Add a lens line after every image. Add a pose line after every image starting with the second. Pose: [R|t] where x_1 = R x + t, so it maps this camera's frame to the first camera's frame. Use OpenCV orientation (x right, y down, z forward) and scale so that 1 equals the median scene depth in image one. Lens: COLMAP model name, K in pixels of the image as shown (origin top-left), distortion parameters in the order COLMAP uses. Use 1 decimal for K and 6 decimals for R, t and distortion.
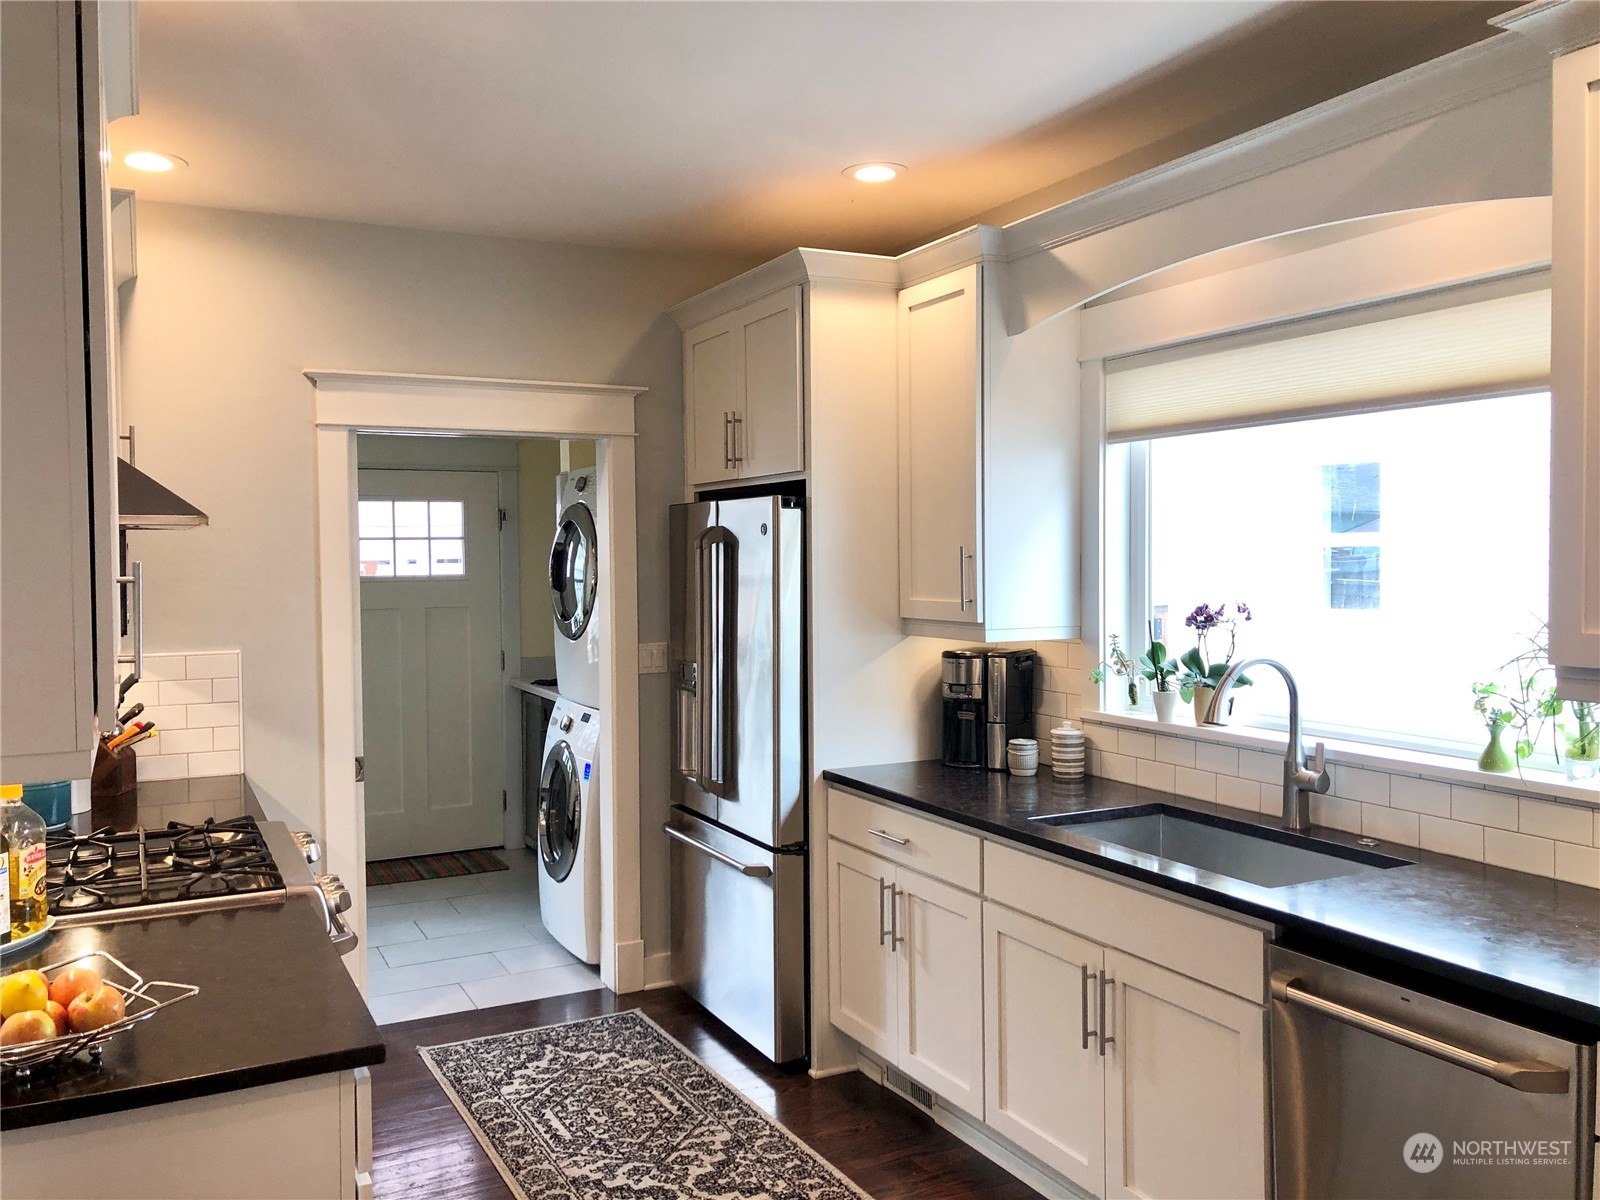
lens RADIAL K [[1318.2, 0, 796.7], [0, 1318.2, 595.3], [0, 0, 1]] dist [0.085727, -0.209824]
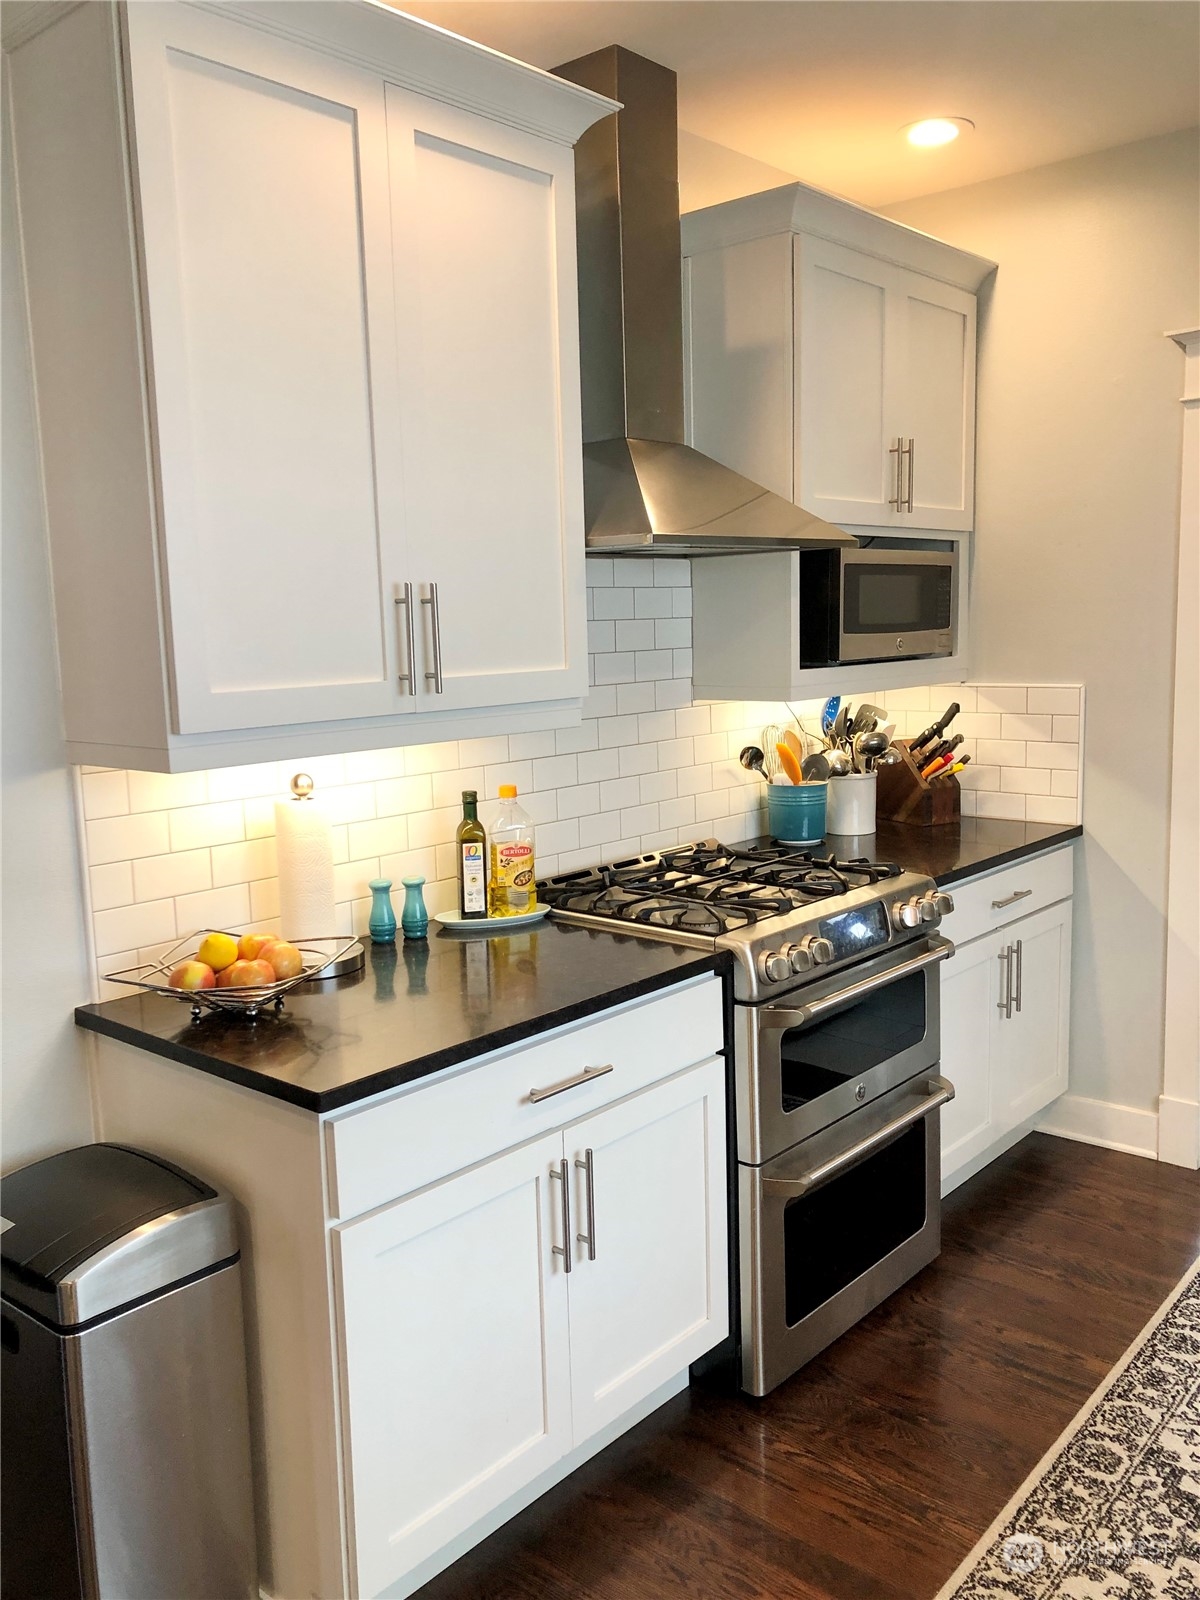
lens RADIAL K [[1289.6, 0, 560.1], [0, 1289.6, 794.5], [0, 0, 1]] dist [0.059185, -0.084449]
pose [[0.351533, 0.121127, -0.928307, 0.285416], [-0.002509, 0.991713, 0.128450, 0.005472], [0.936172, -0.042825, 0.348923, 0.424822]]
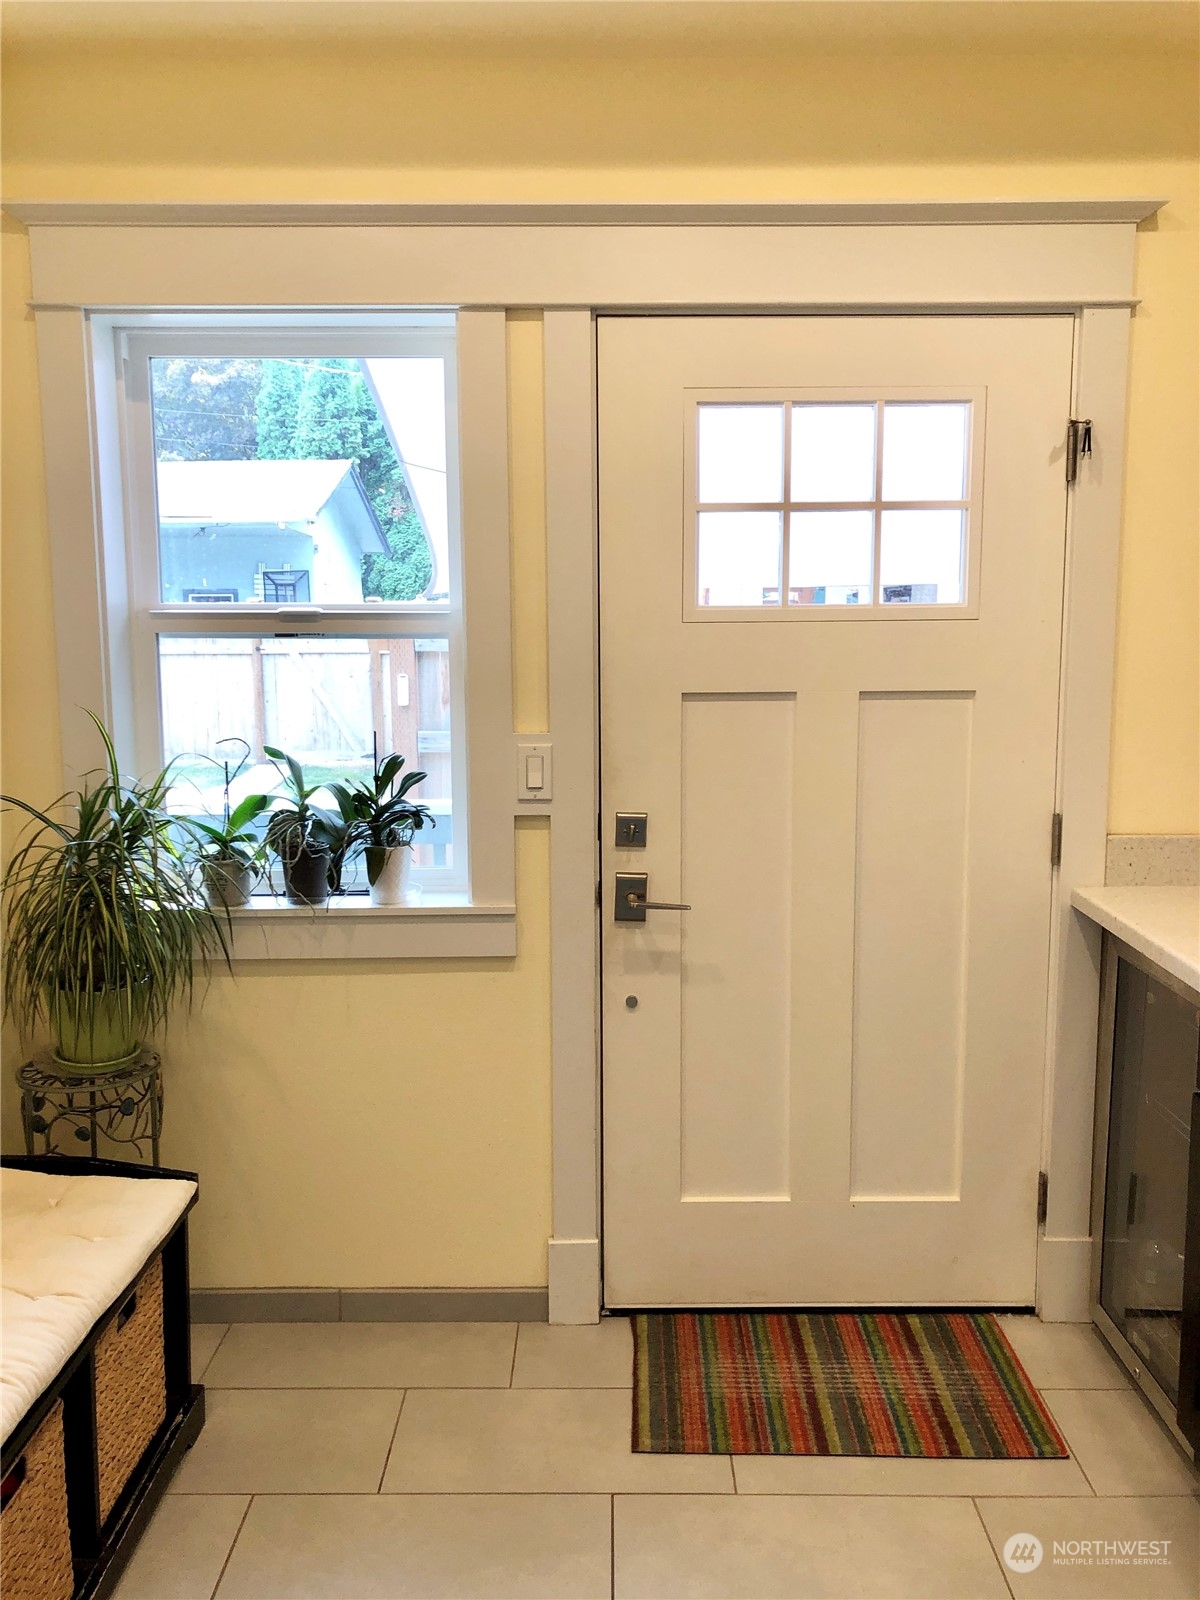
lens RADIAL K [[1304.4, 0, 600.0], [0, 1304.4, 800.0], [0, 0, 1]] dist [0.068026, -0.073731]
pose [[0.884949, 0.074256, -0.459729, -0.310033], [-0.017125, 0.991726, 0.127222, -0.011607], [0.465372, -0.104712, 0.878899, 1.144747]]
